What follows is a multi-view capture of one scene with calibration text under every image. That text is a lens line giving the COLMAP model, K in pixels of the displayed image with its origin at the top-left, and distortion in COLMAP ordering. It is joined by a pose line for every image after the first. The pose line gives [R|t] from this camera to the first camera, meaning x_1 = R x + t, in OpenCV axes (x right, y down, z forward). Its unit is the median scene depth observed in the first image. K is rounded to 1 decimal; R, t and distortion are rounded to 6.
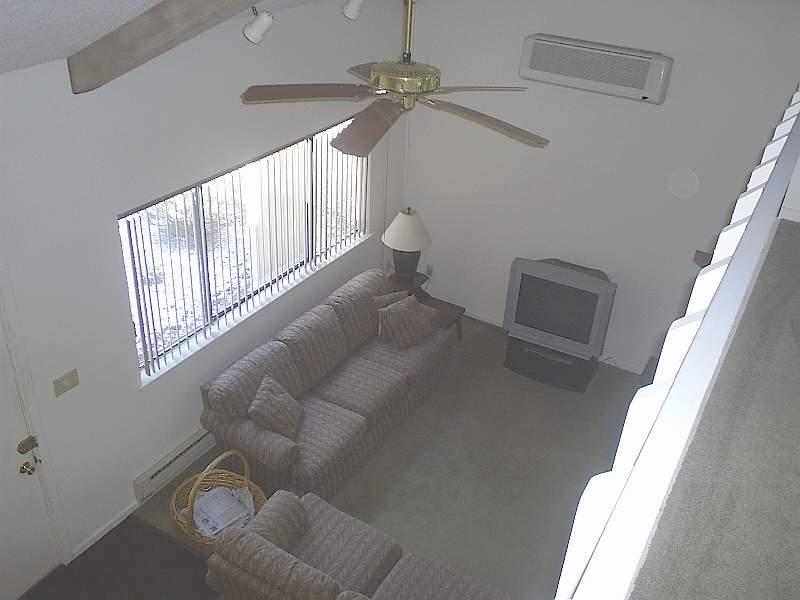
lens RADIAL K [[829.5, 0, 400.0], [0, 829.5, 300.0], [0, 0, 1]] dist [0.187908, -0.000708]
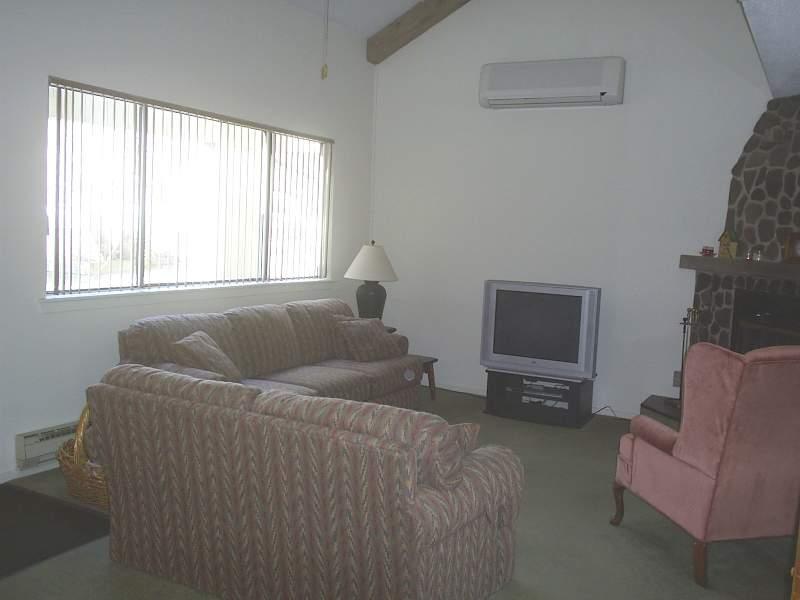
lens RADIAL K [[829.5, 0, 400.0], [0, 829.5, 300.0], [0, 0, 1]] dist [0.187908, -0.000708]
pose [[0.999471, -0.008137, 0.031484, 0.012298], [0.021509, 0.891554, -0.452404, 0.386919], [-0.024388, 0.452842, 0.891257, 0.198689]]
